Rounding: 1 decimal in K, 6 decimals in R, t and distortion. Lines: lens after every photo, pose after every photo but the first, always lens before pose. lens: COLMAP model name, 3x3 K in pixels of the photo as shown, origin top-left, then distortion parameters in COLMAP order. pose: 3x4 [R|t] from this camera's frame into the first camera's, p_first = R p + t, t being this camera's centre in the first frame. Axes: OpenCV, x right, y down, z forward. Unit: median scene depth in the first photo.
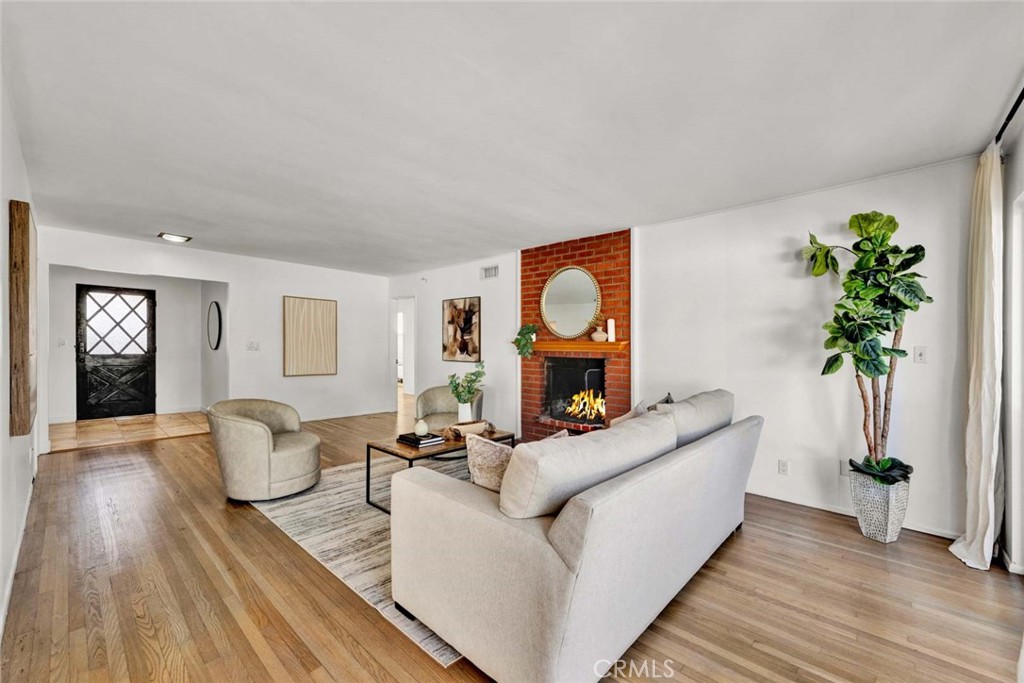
lens RADIAL K [[416.3, 0, 517.5], [0, 416.3, 360.2], [0, 0, 1]] dist [-0.000148, 0.000264]
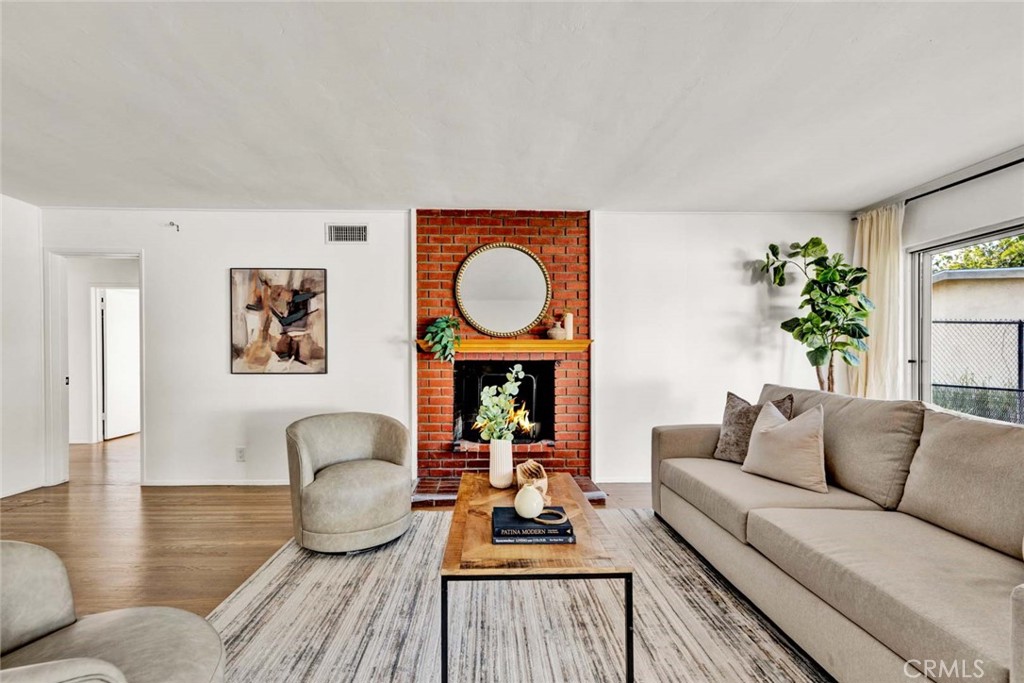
lens RADIAL K [[416.3, 0, 514.4], [0, 416.3, 356.8], [0, 0, 1]] dist [-0.000148, 0.000264]
pose [[0.713897, -0.021176, 0.699930, -0.362304], [0.031699, 0.999495, -0.002092, -0.010606], [-0.699532, 0.023681, 0.714208, 0.385780]]
